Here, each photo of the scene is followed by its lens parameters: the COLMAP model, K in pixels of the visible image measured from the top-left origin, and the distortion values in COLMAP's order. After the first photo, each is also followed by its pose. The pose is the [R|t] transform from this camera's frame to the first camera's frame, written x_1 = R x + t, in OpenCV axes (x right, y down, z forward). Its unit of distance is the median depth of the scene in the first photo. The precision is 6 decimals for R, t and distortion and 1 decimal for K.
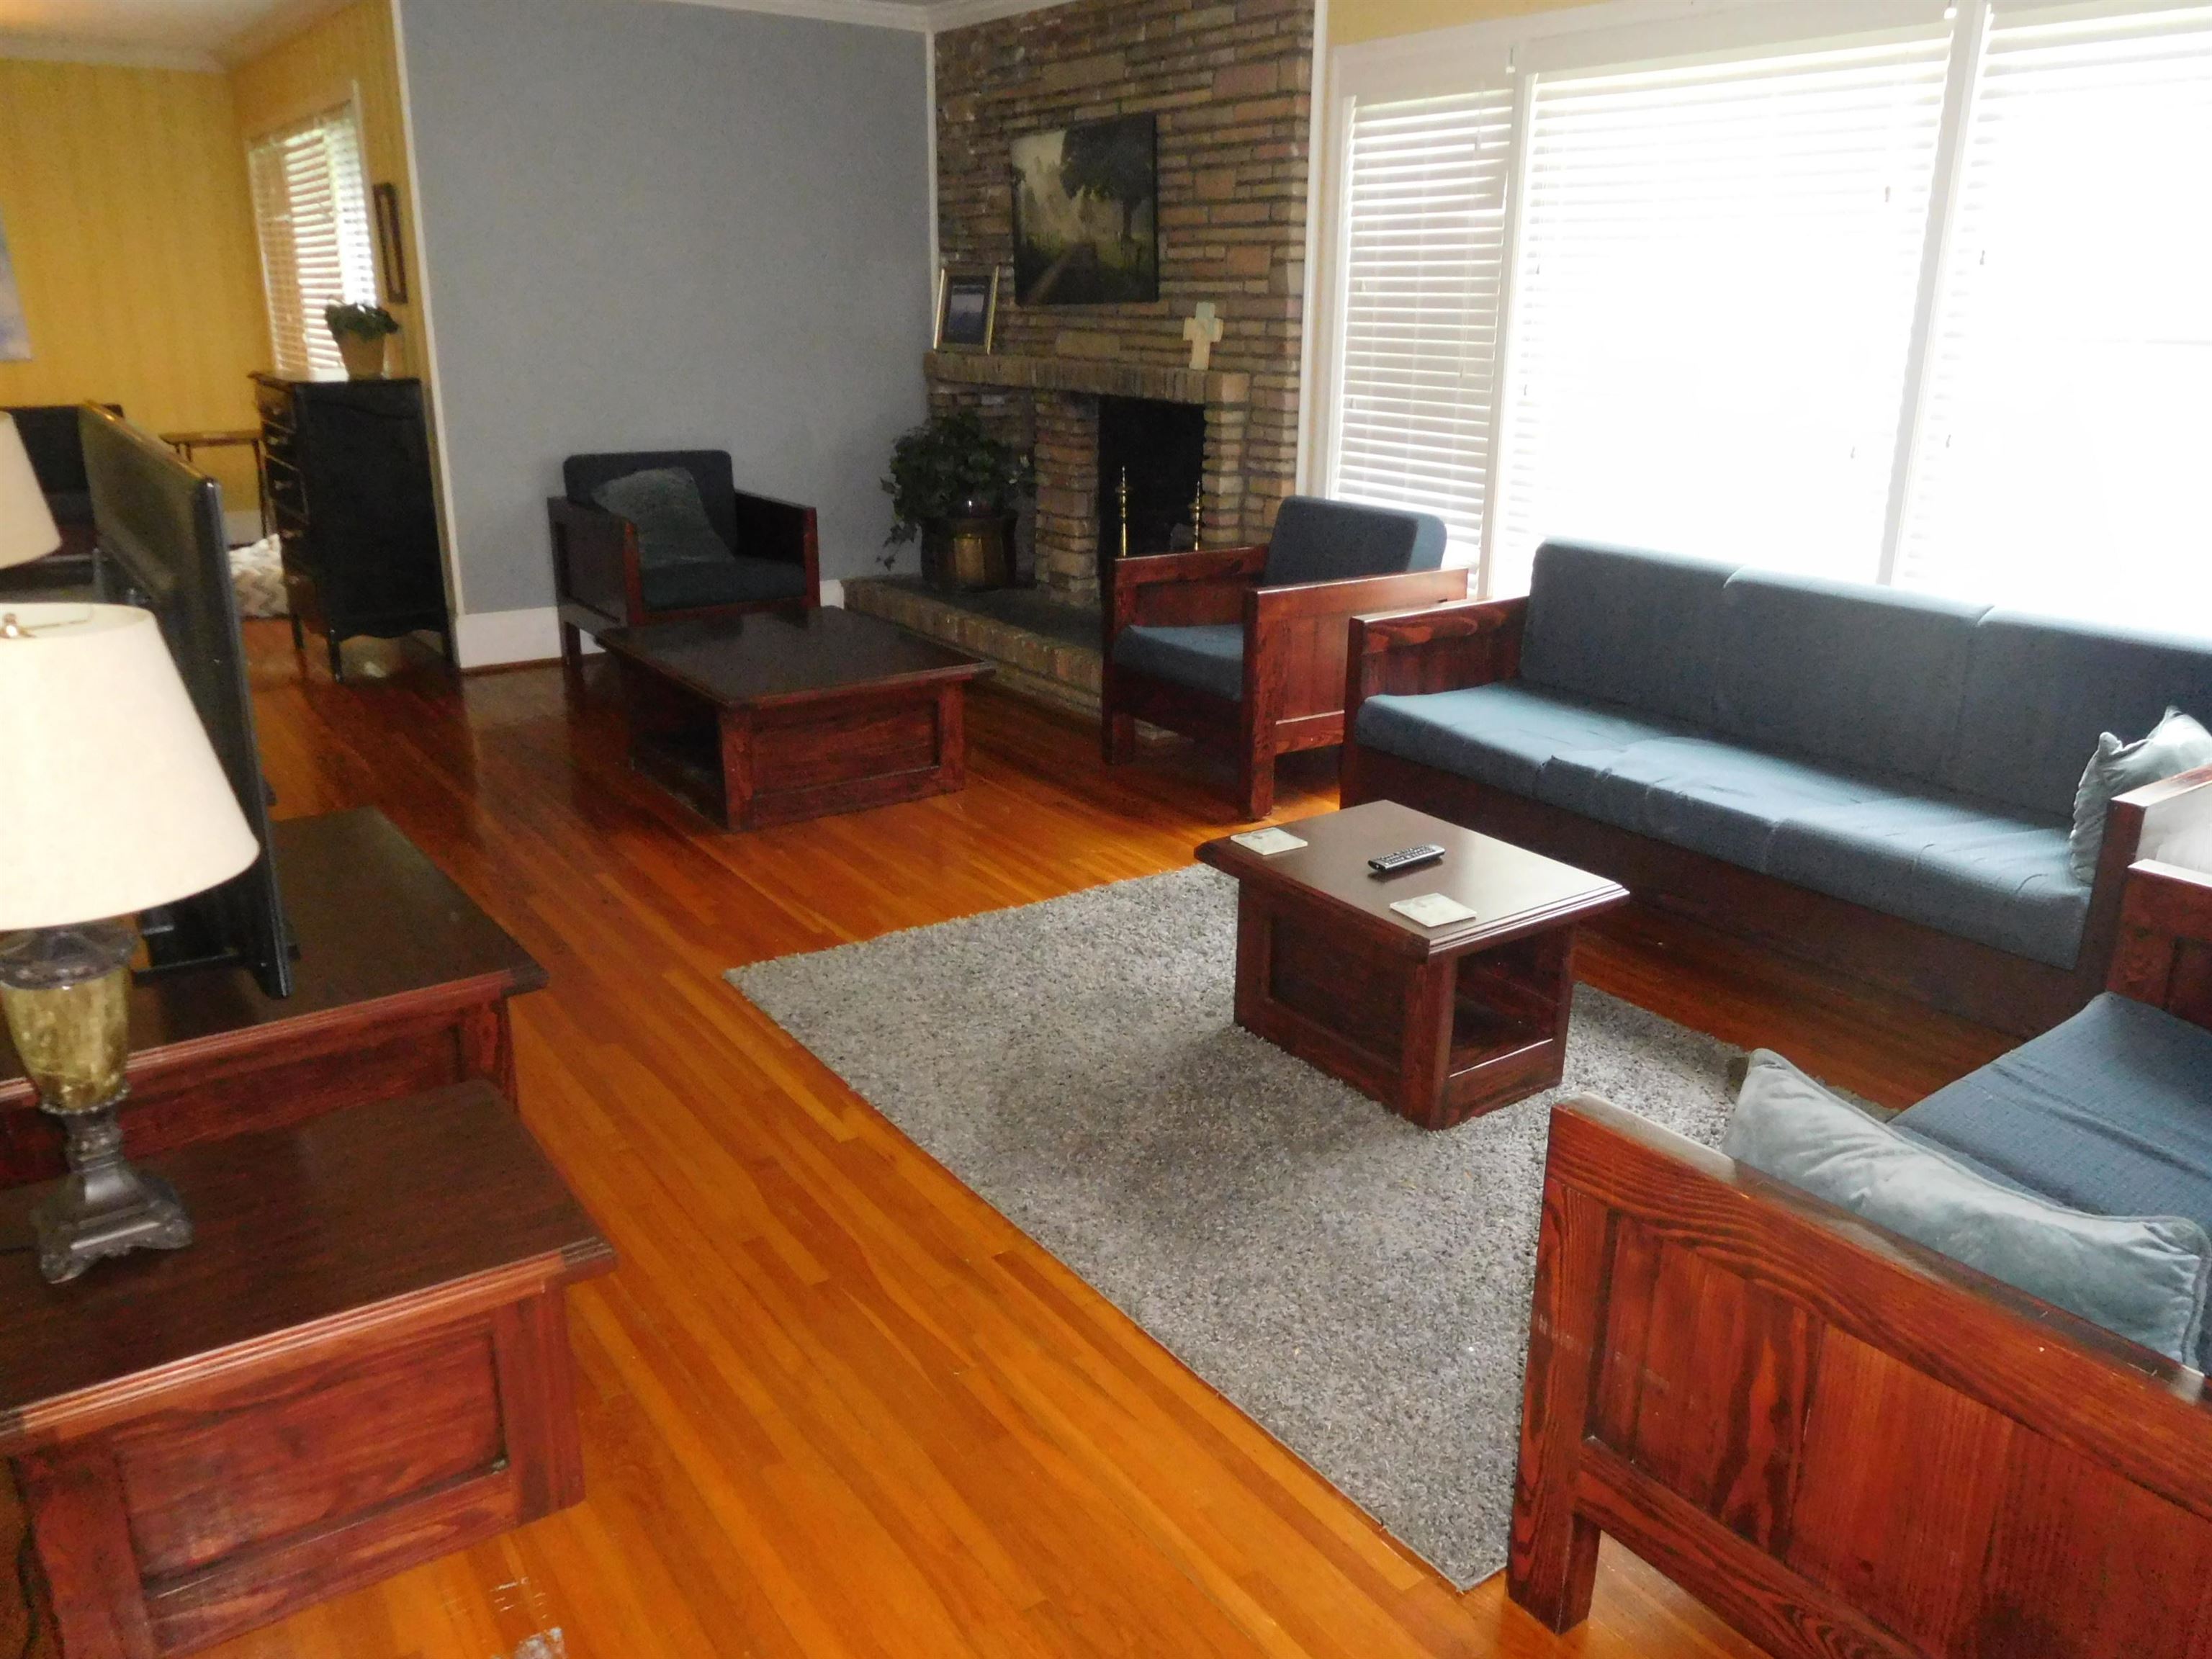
lens RADIAL K [[1662.8, 0, 1122.0], [0, 1662.8, 829.6], [0, 0, 1]] dist [-0.004674, 0.004819]
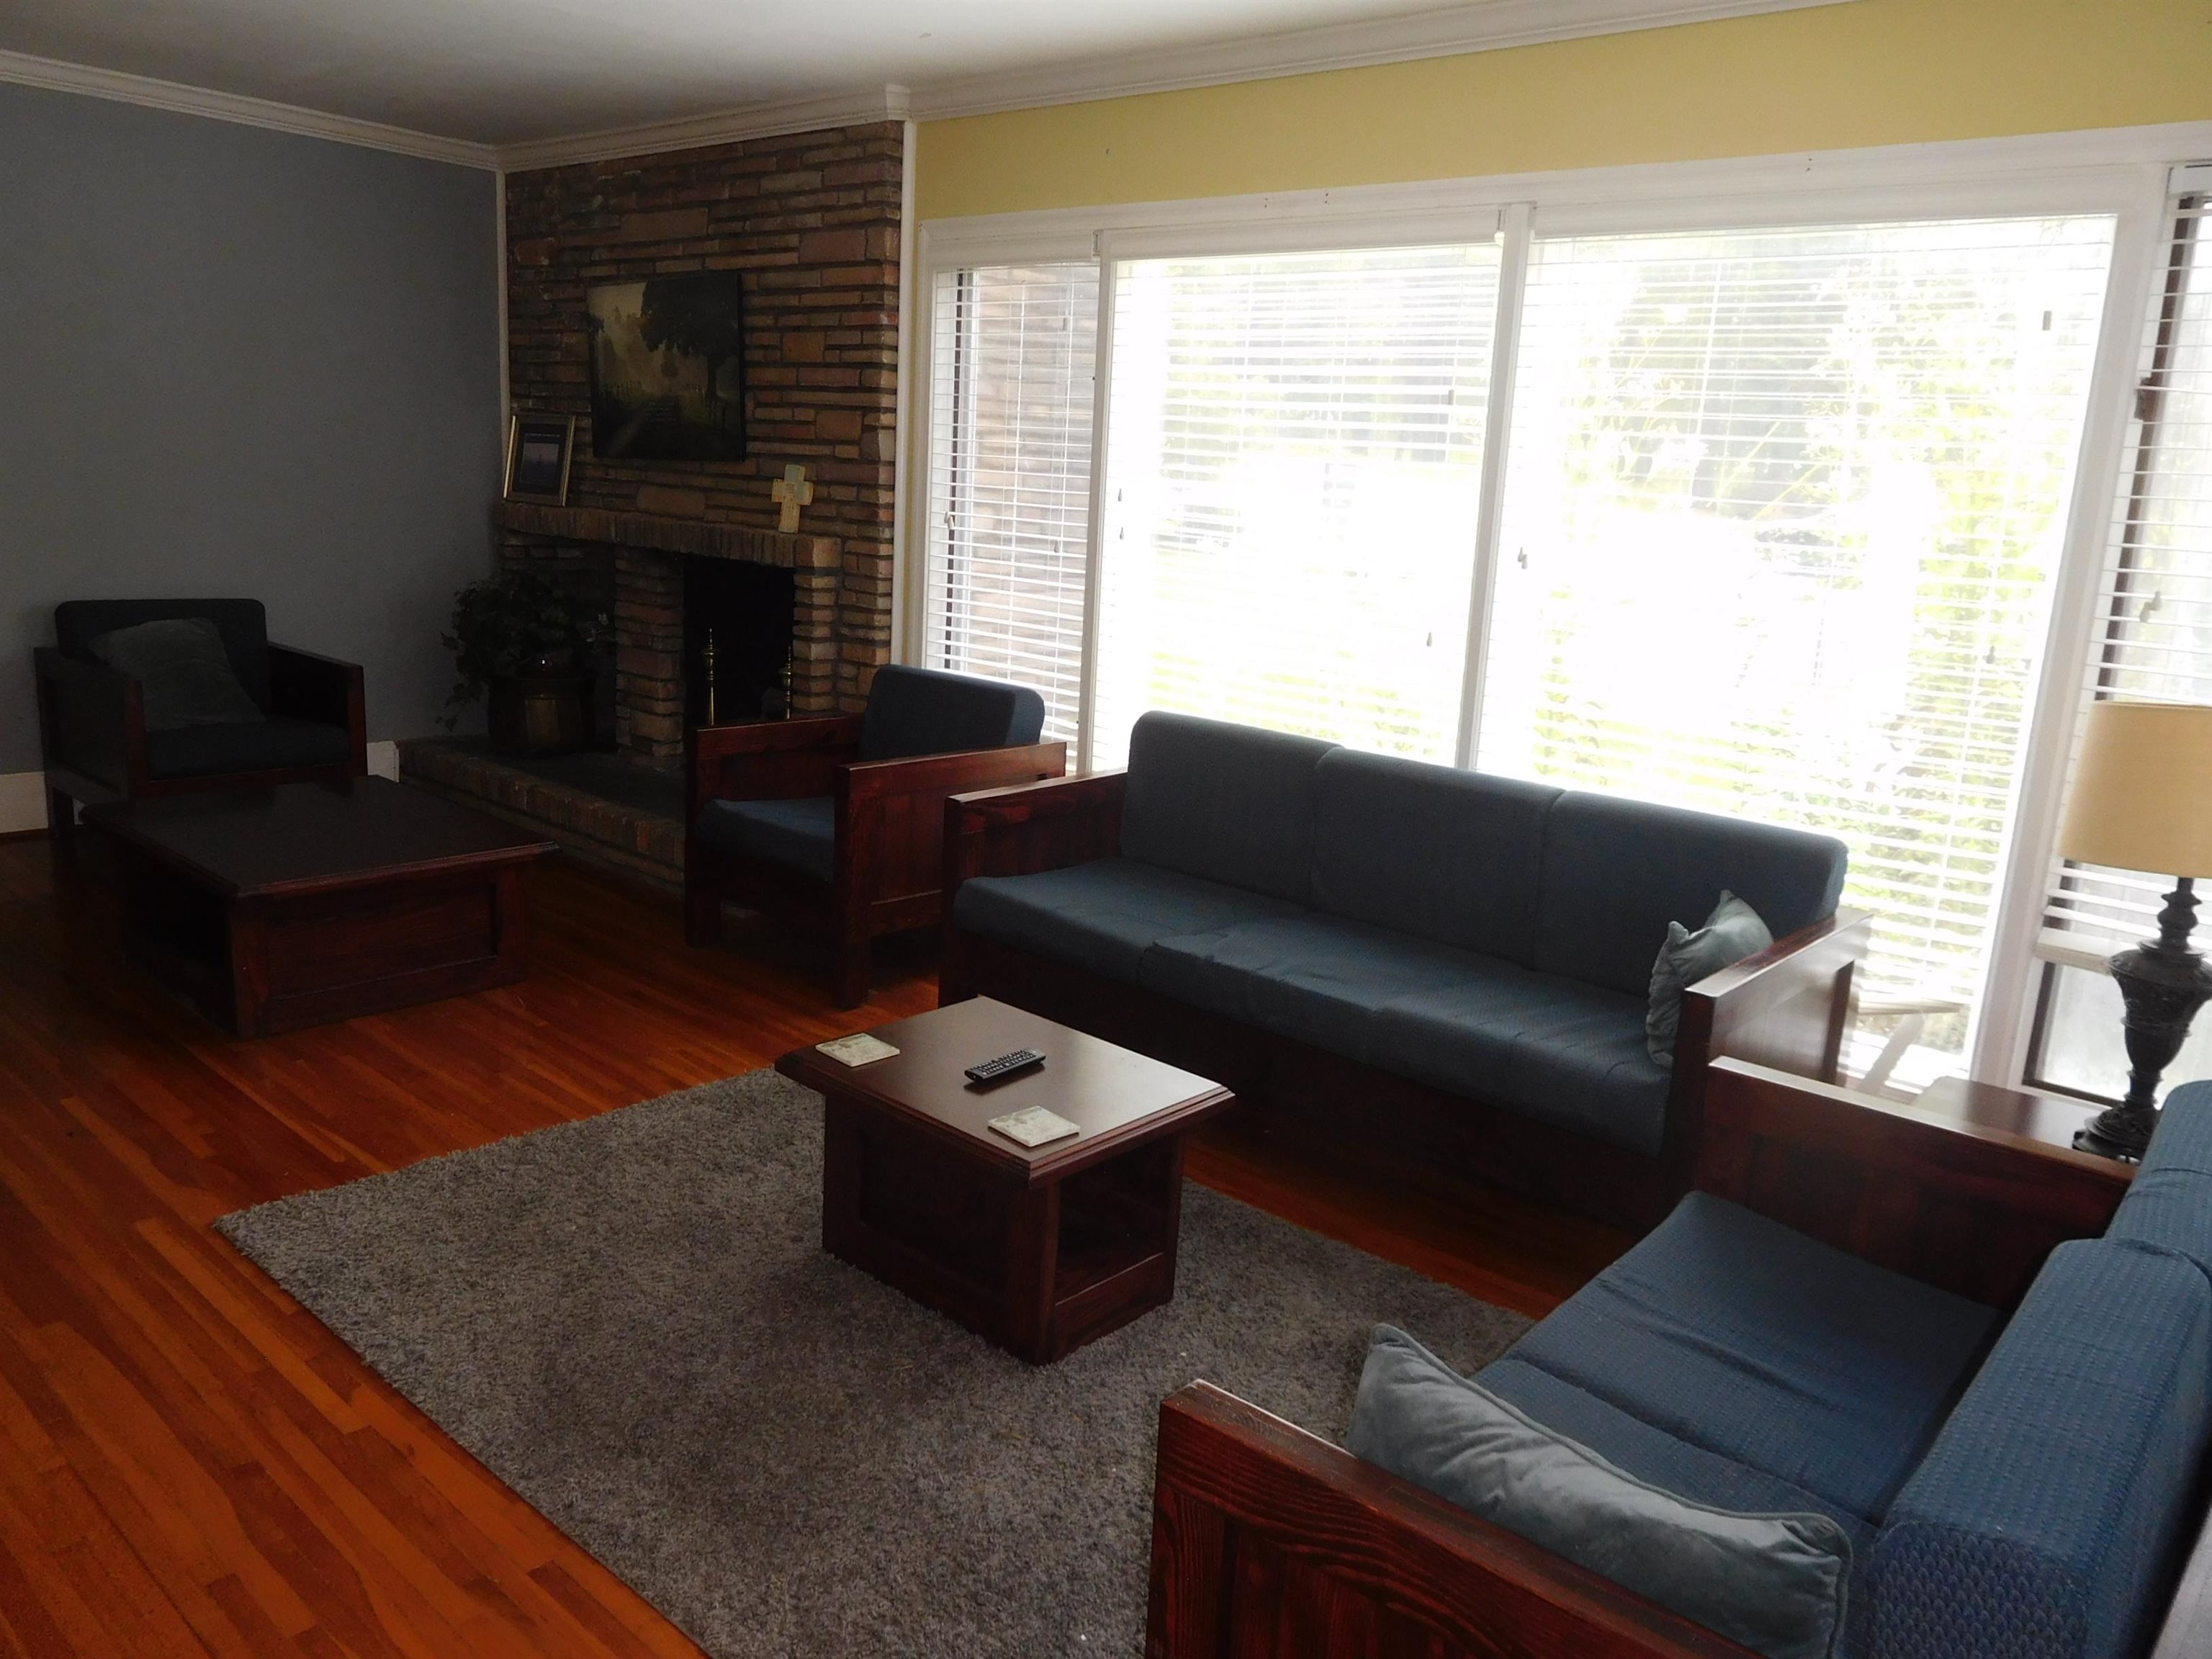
lens RADIAL K [[1662.8, 0, 1122.0], [0, 1662.8, 829.6], [0, 0, 1]] dist [-0.004674, 0.004819]
pose [[0.972980, -0.006434, 0.230800, 0.015636], [0.026581, 0.996087, -0.084290, -0.026761], [-0.229355, 0.088148, 0.969343, 0.052194]]
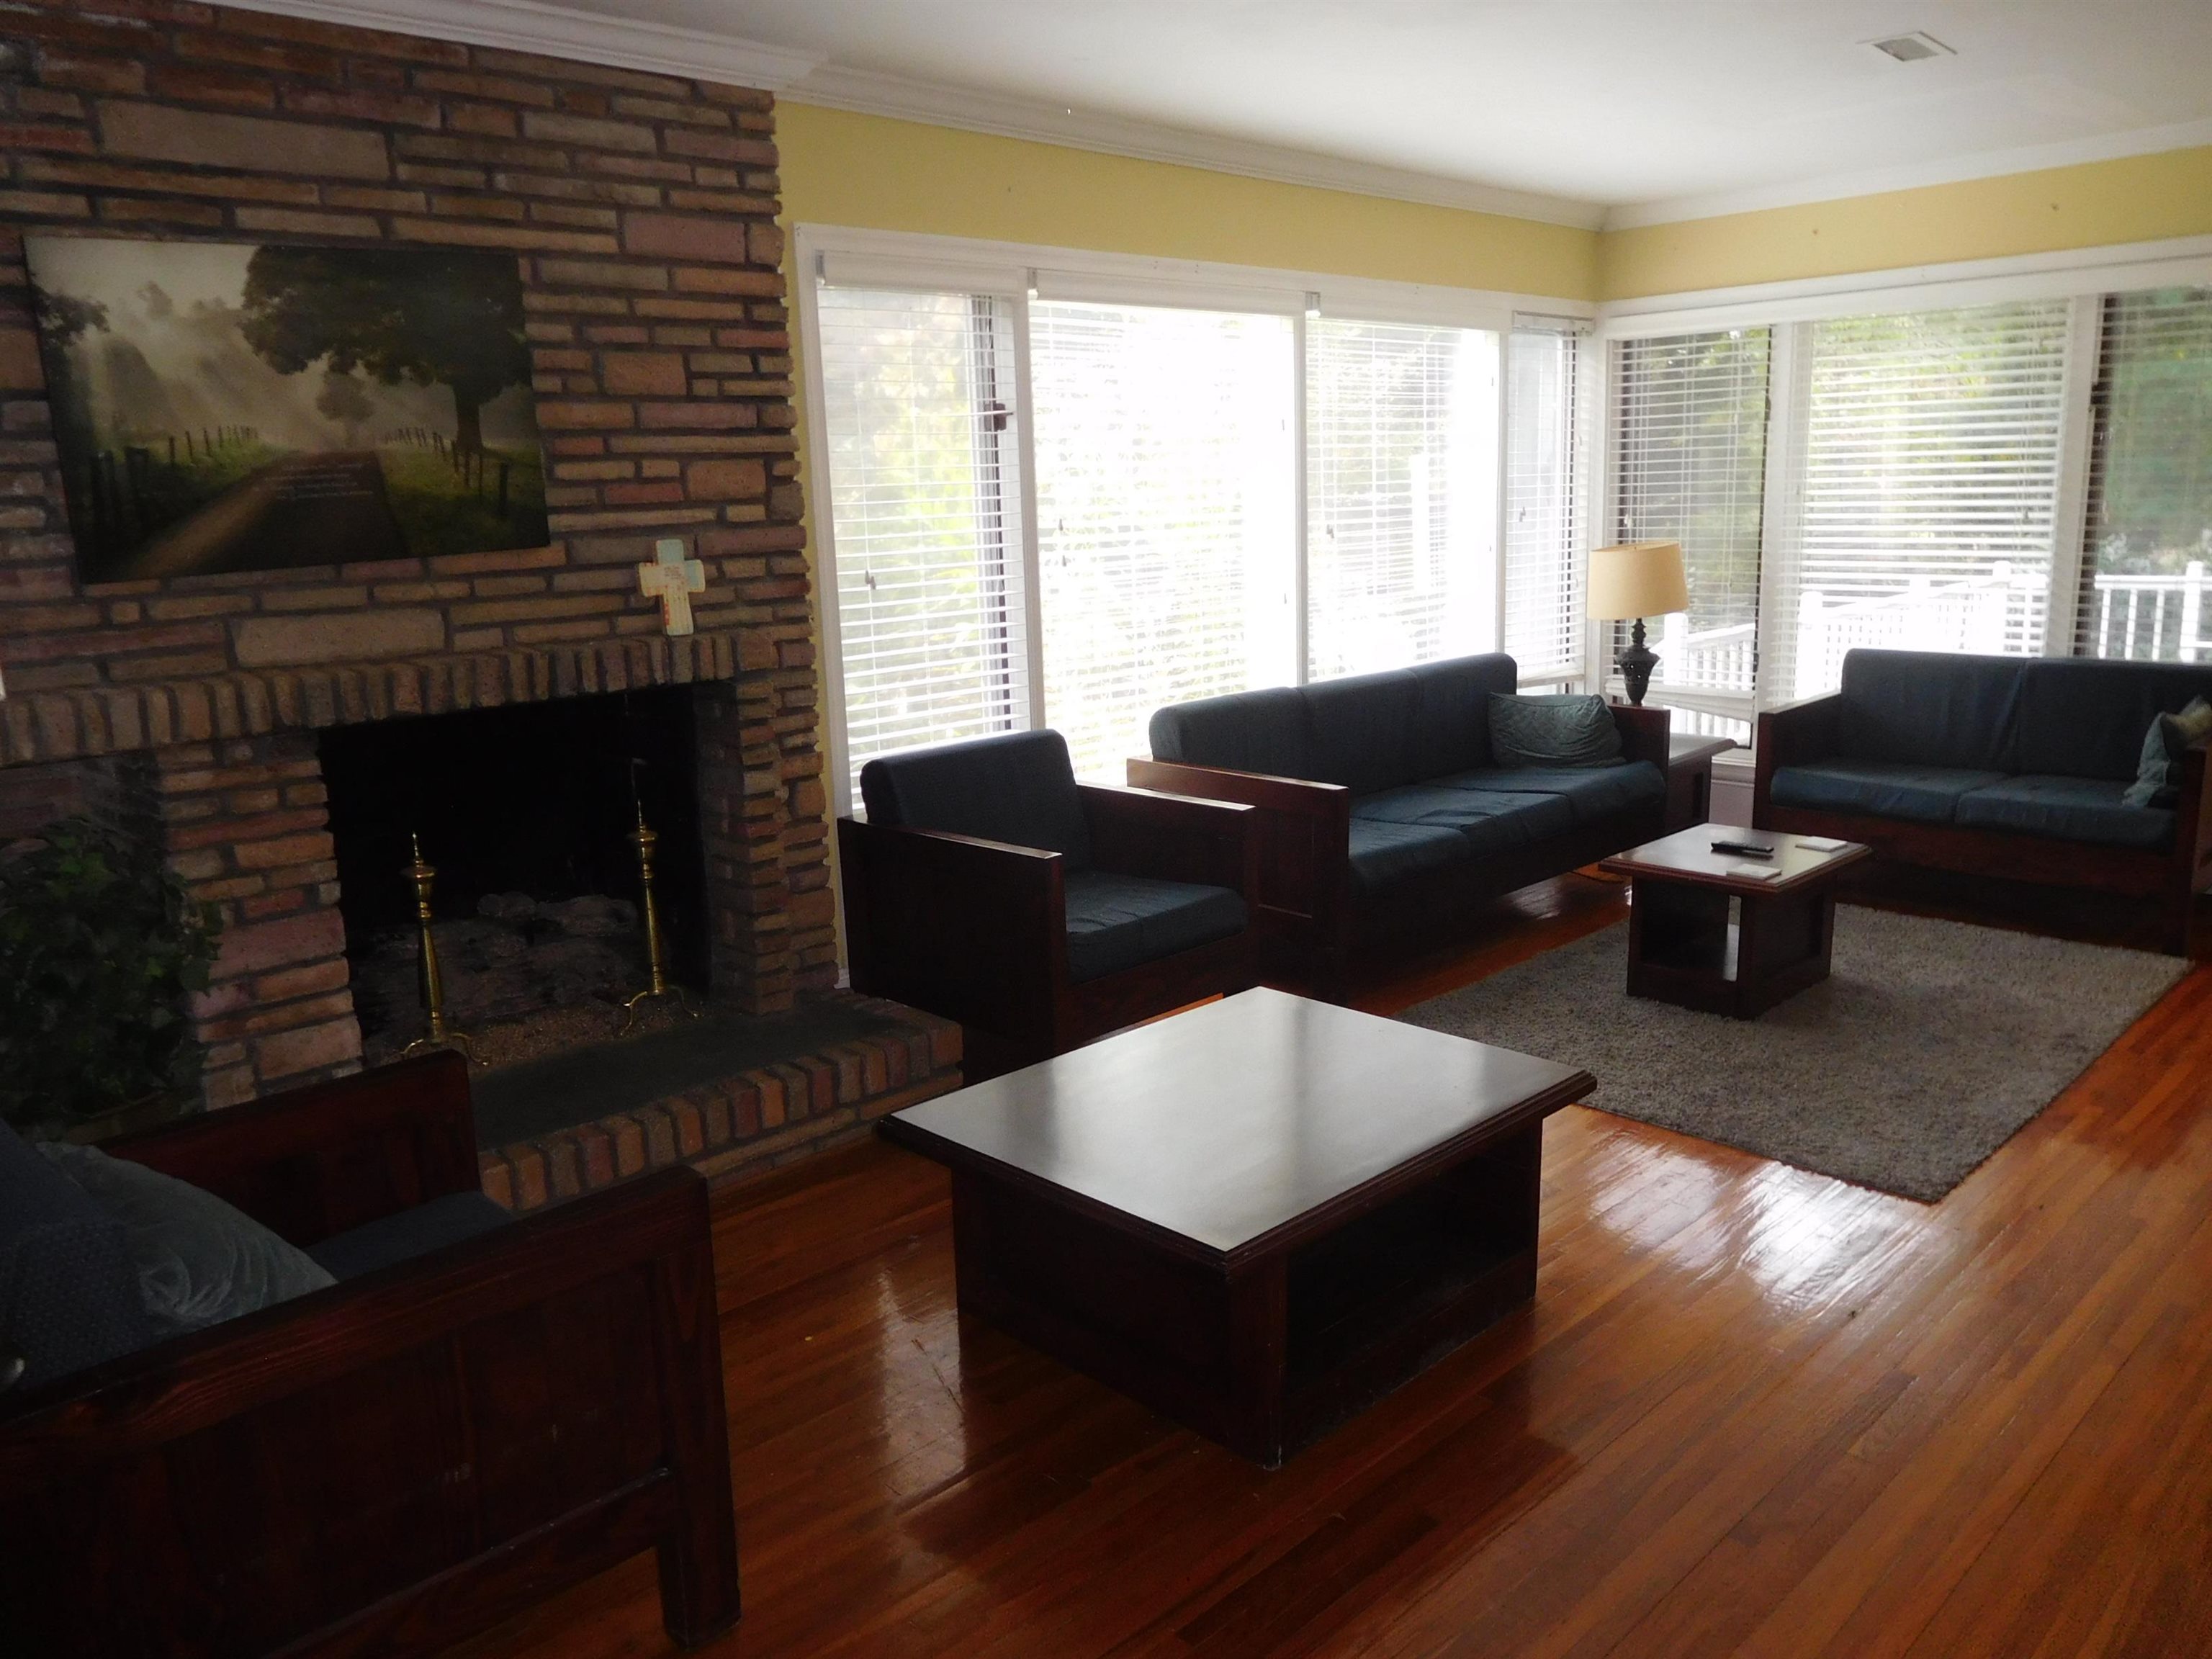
lens RADIAL K [[1662.8, 0, 1122.0], [0, 1662.8, 829.6], [0, 0, 1]] dist [-0.004674, 0.004819]
pose [[-0.165268, -0.211971, 0.963200, -0.954370], [0.330897, 0.908104, 0.256622, -0.460685], [-0.929082, 0.361132, -0.079940, 1.320567]]
